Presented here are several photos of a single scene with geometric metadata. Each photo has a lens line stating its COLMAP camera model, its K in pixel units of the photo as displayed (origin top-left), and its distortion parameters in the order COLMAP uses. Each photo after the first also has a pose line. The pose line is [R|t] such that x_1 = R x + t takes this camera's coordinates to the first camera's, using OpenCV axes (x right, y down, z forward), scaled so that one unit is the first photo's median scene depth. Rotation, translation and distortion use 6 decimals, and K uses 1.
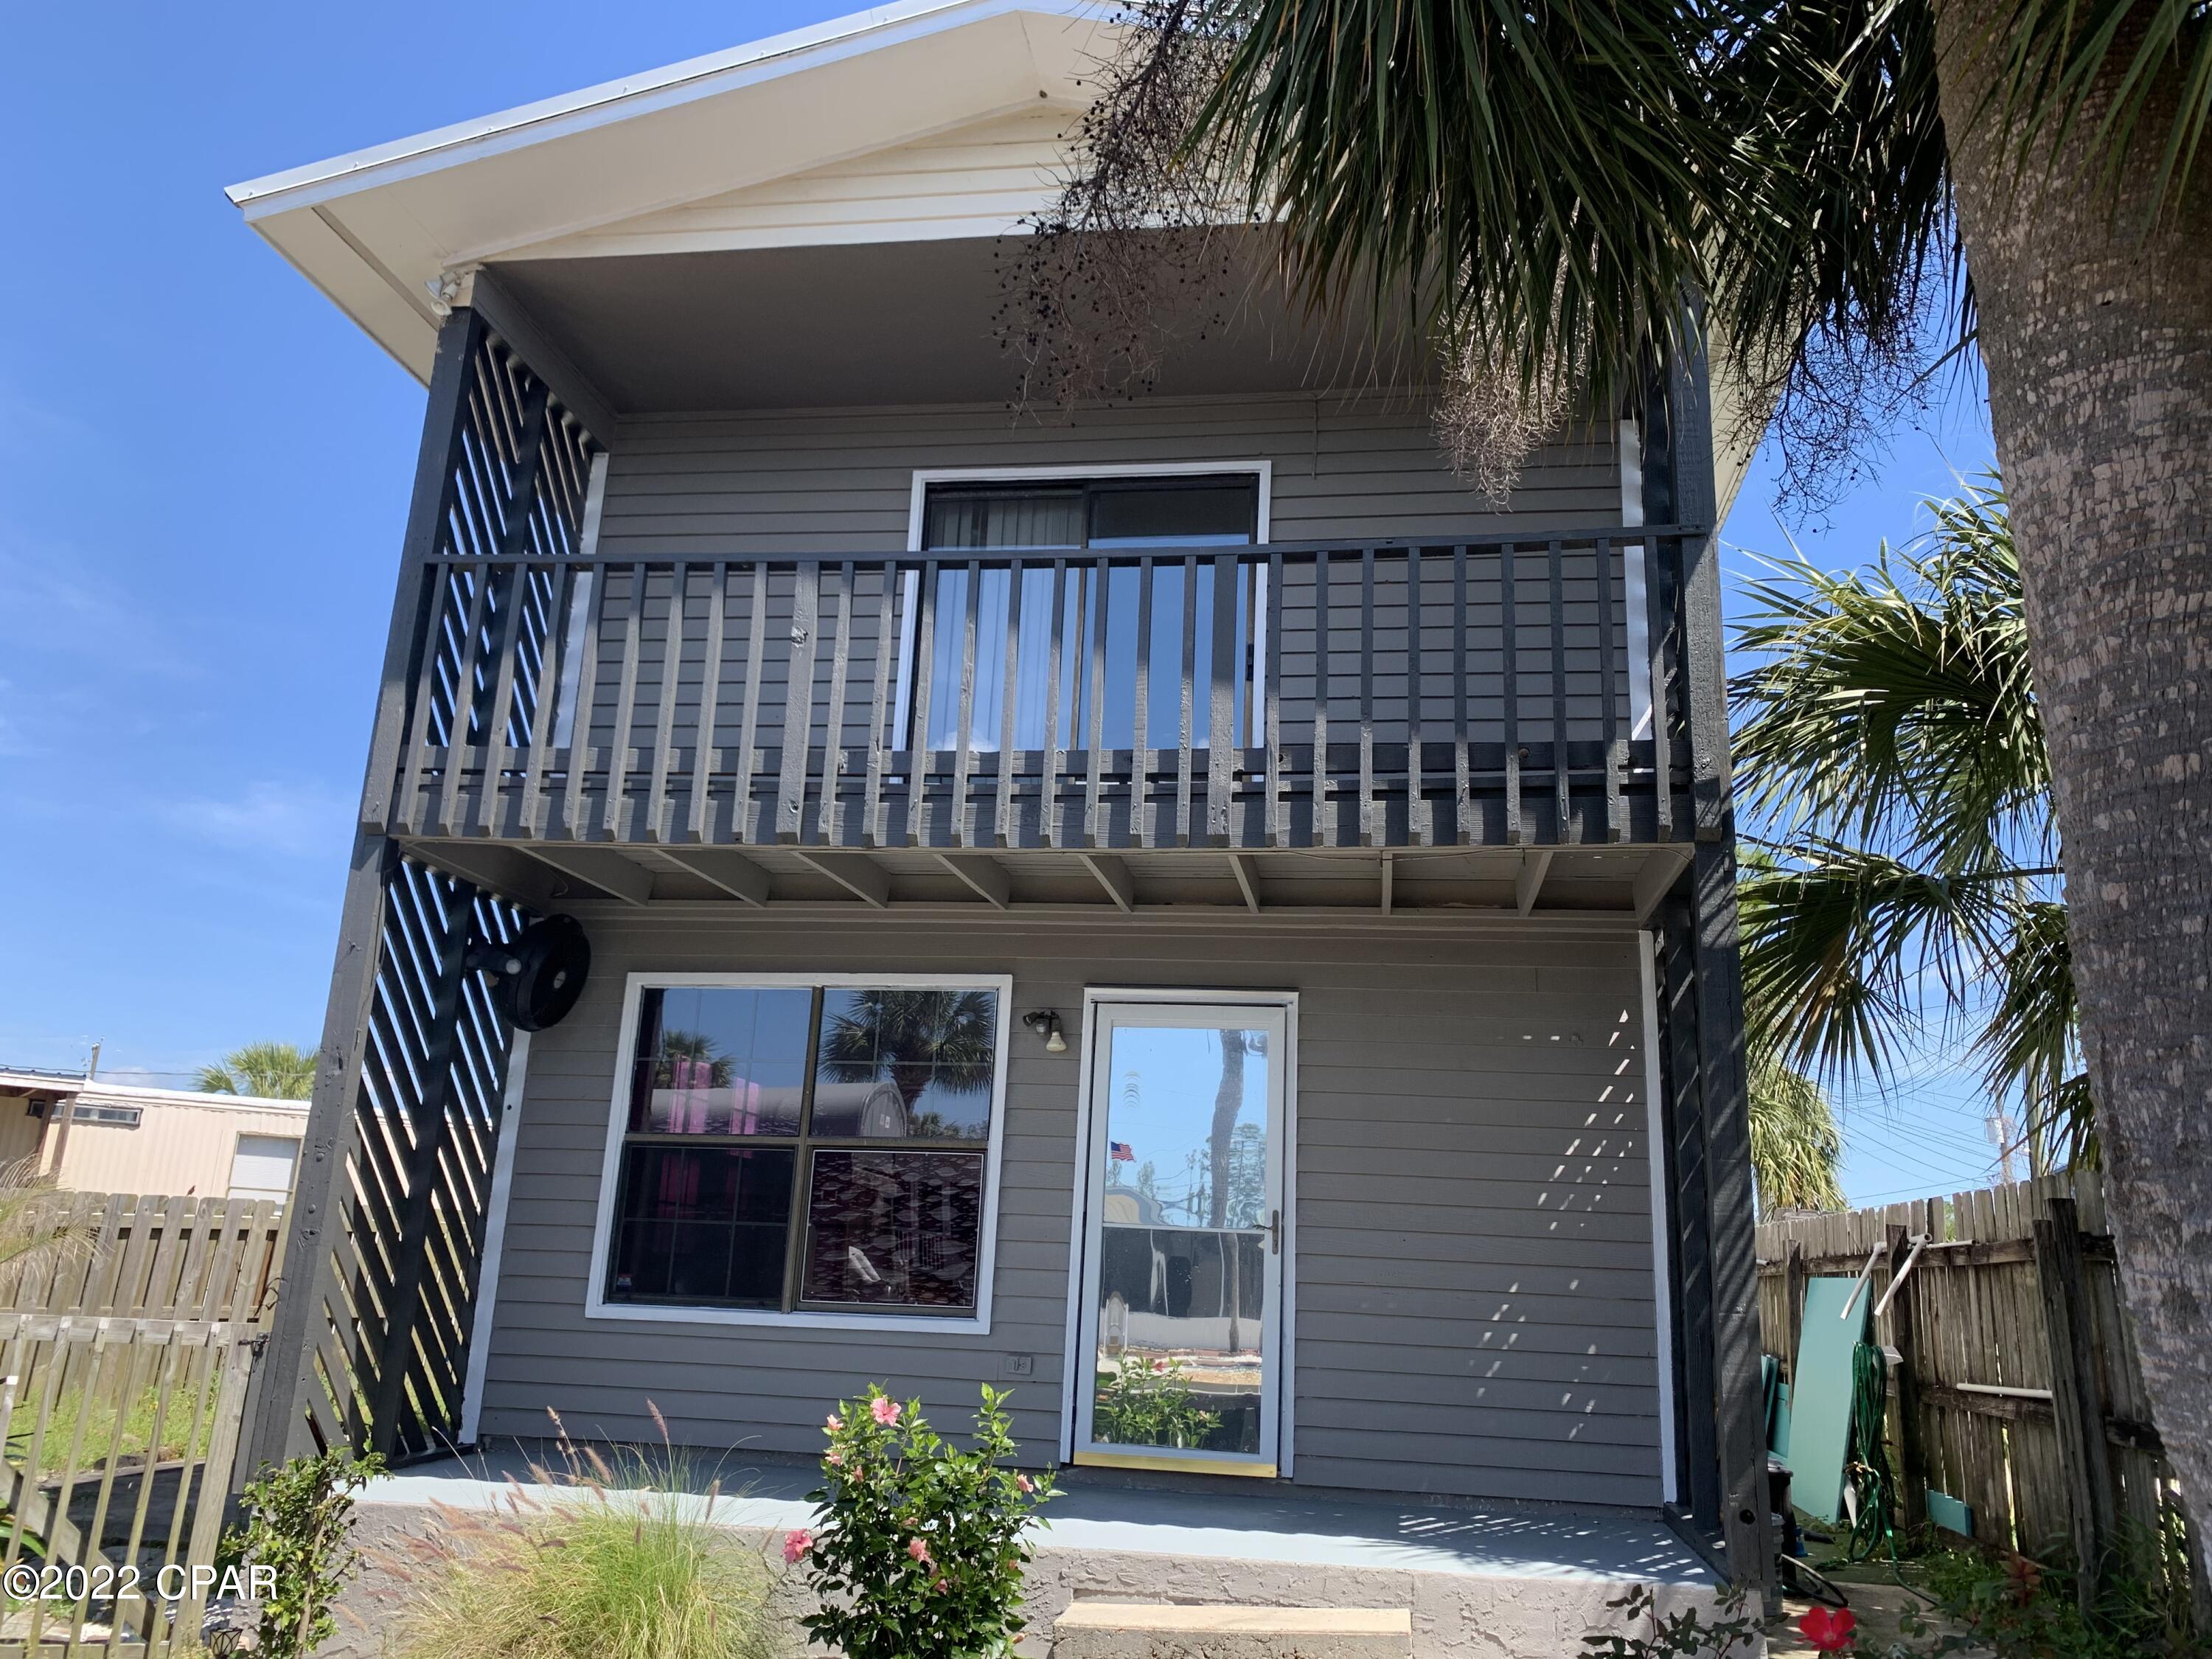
lens RADIAL K [[1661.4, 0, 1110.5], [0, 1661.4, 822.3], [0, 0, 1]] dist [0.035530, -0.037229]
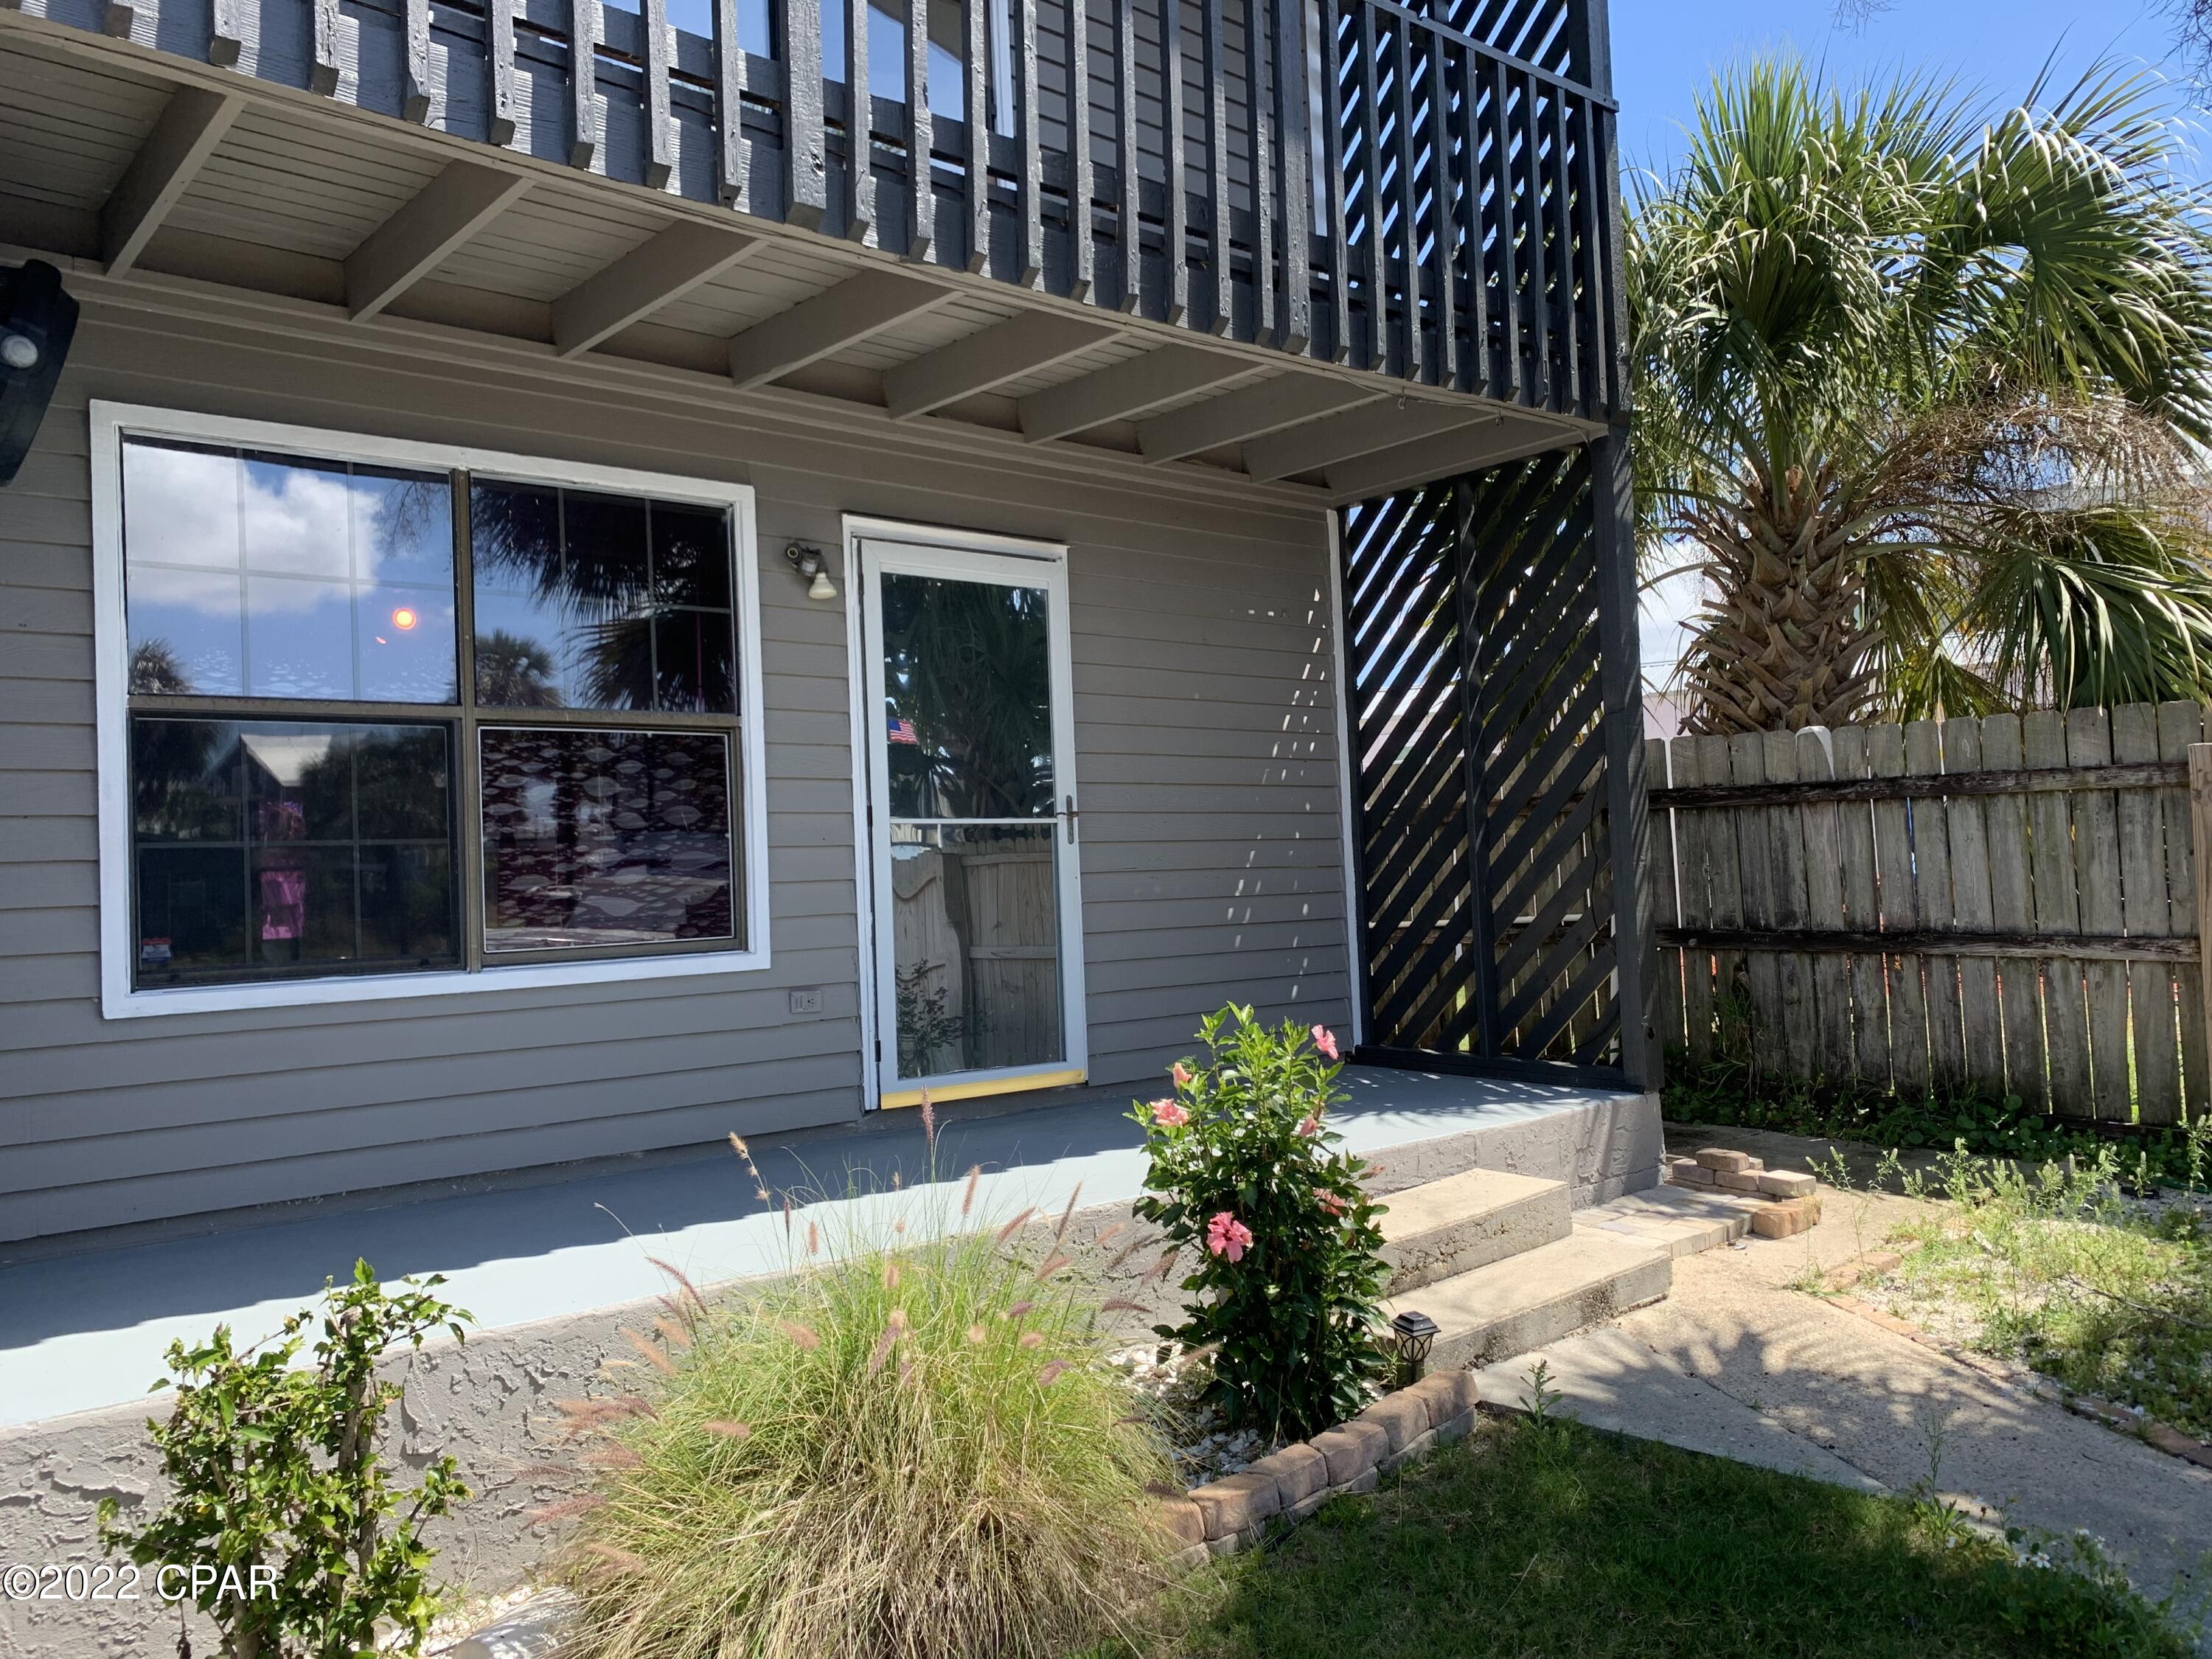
lens RADIAL K [[1661.4, 0, 1110.5], [0, 1661.4, 822.3], [0, 0, 1]] dist [0.035530, -0.037229]
pose [[0.665730, -0.040615, 0.745086, -0.561316], [-0.130599, 0.976763, 0.169933, 0.102956], [-0.734675, -0.210437, 0.644957, 0.449154]]
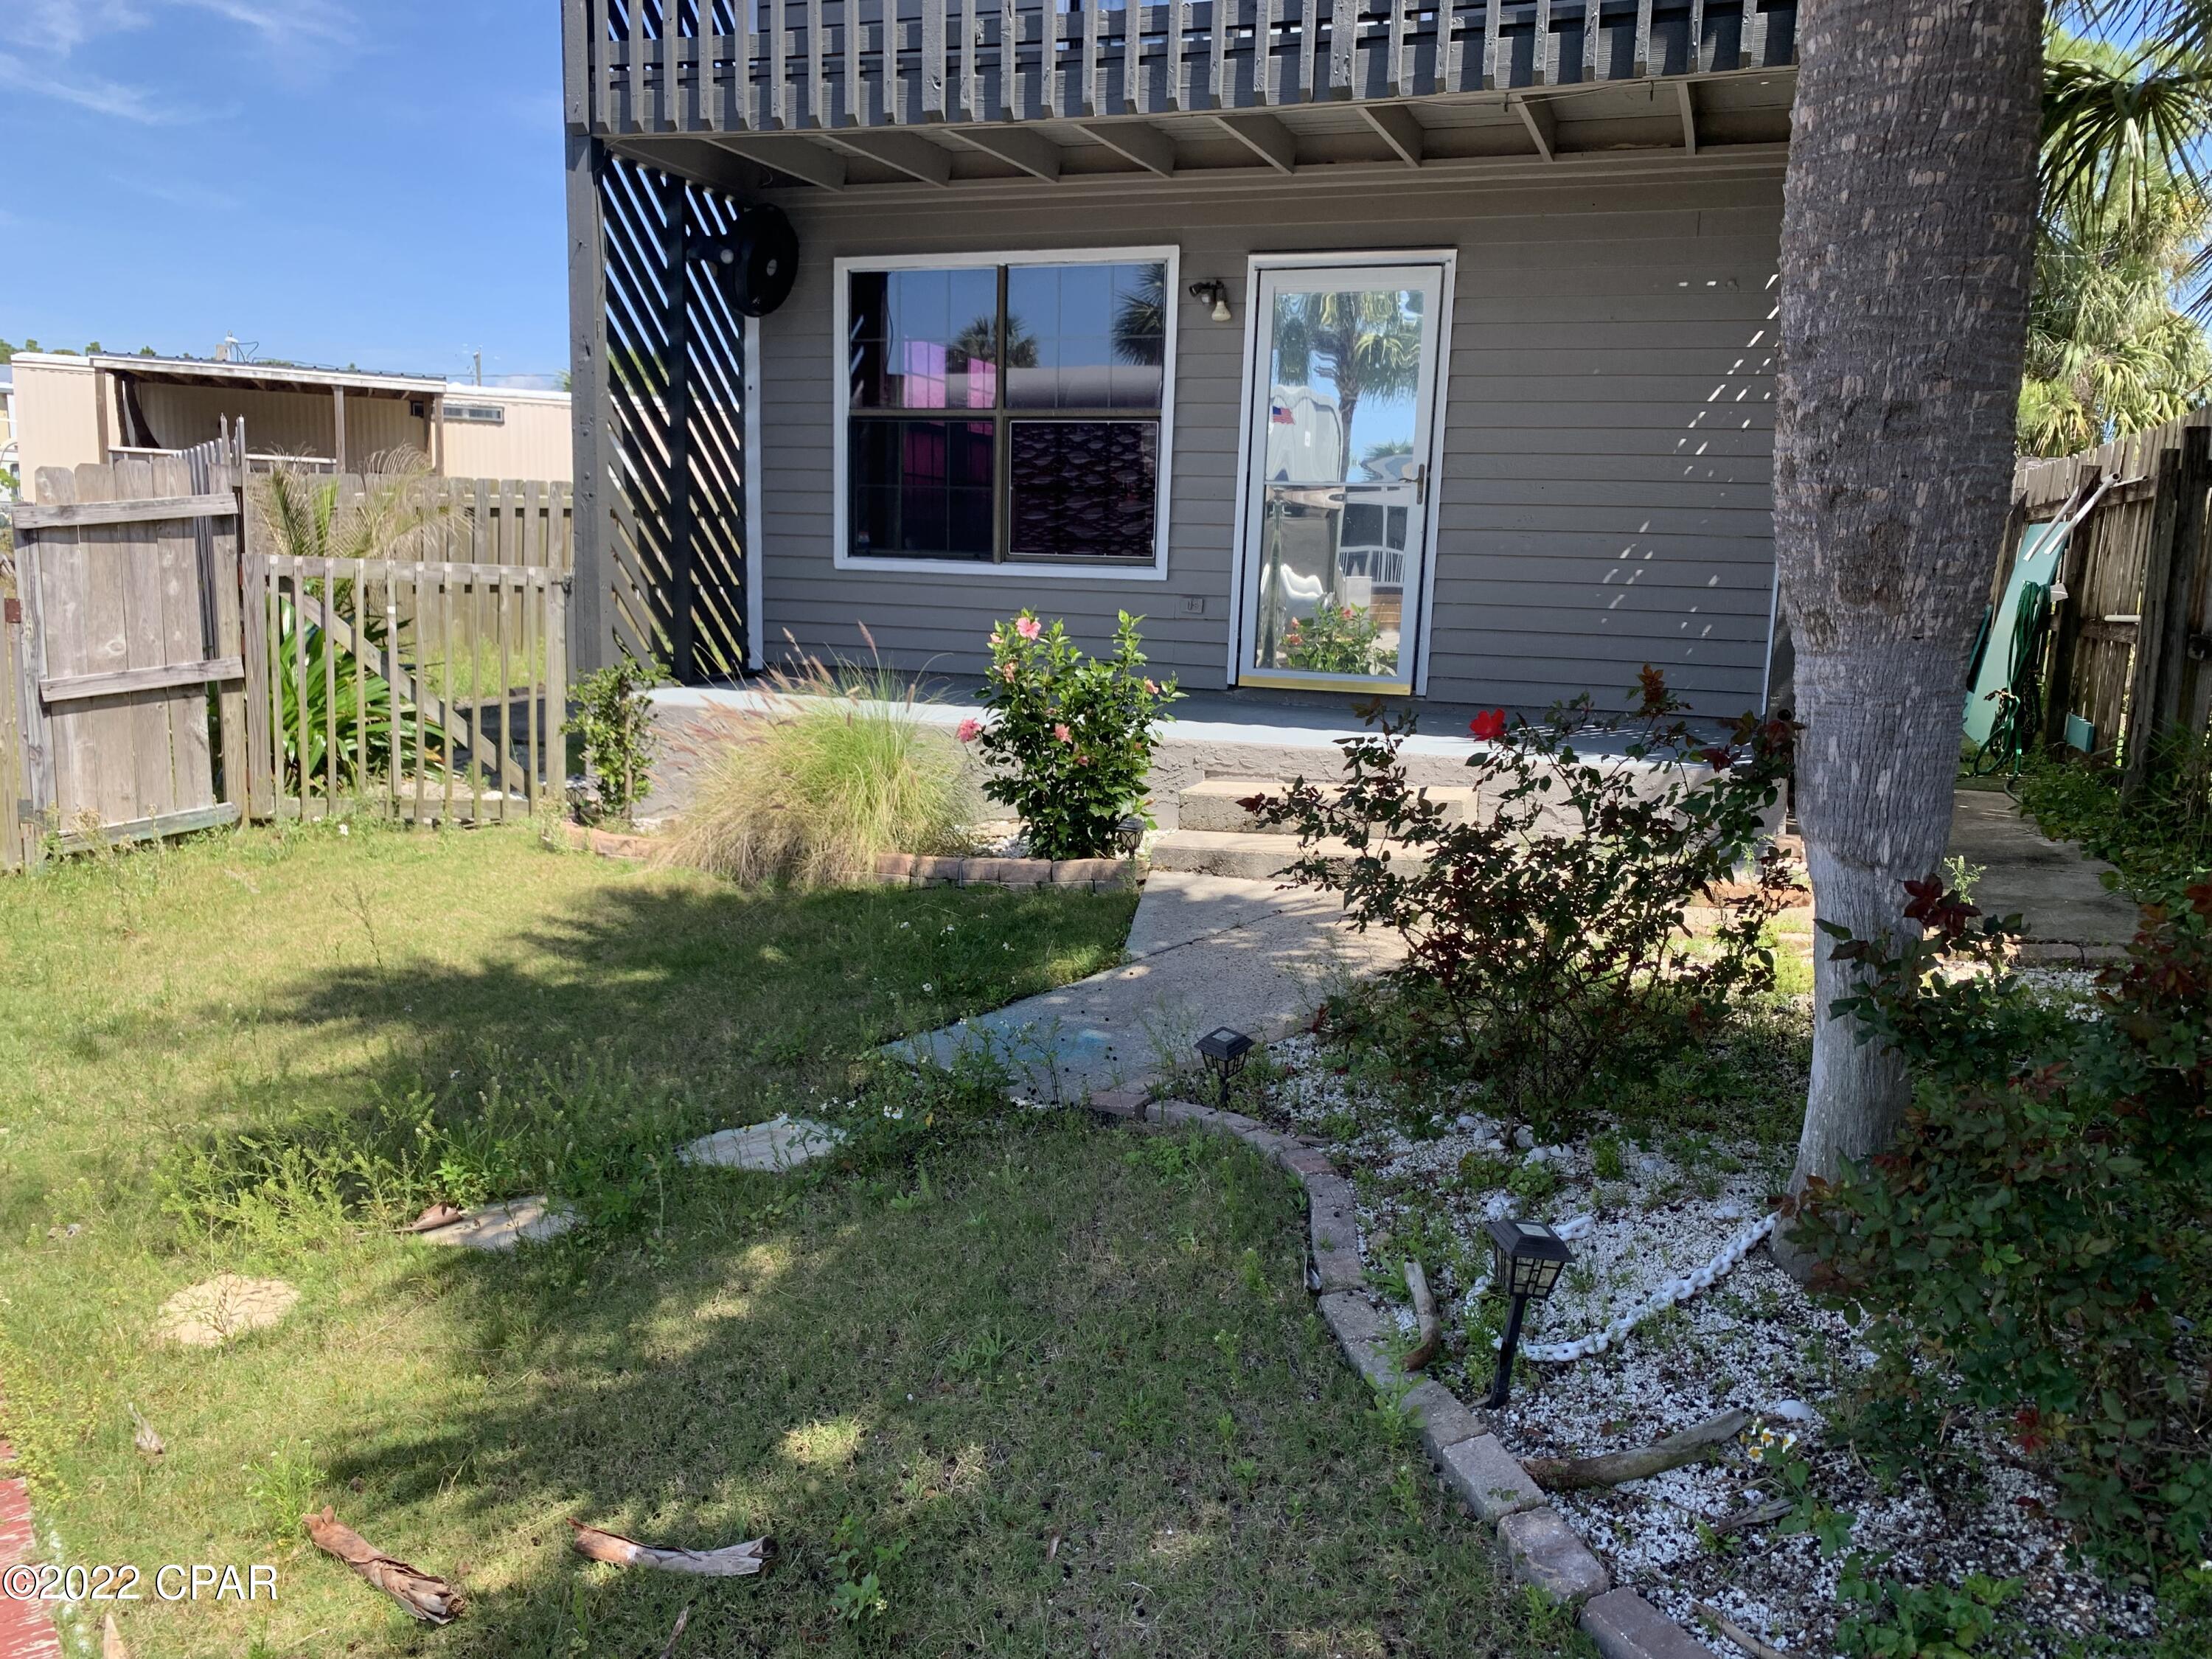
lens RADIAL K [[1661.4, 0, 1110.5], [0, 1661.4, 822.3], [0, 0, 1]] dist [0.035530, -0.037229]
pose [[0.980839, 0.020176, -0.193772, 0.121815], [0.060953, 0.912909, 0.403586, -0.002389], [0.185039, -0.407664, 0.894187, -0.098156]]
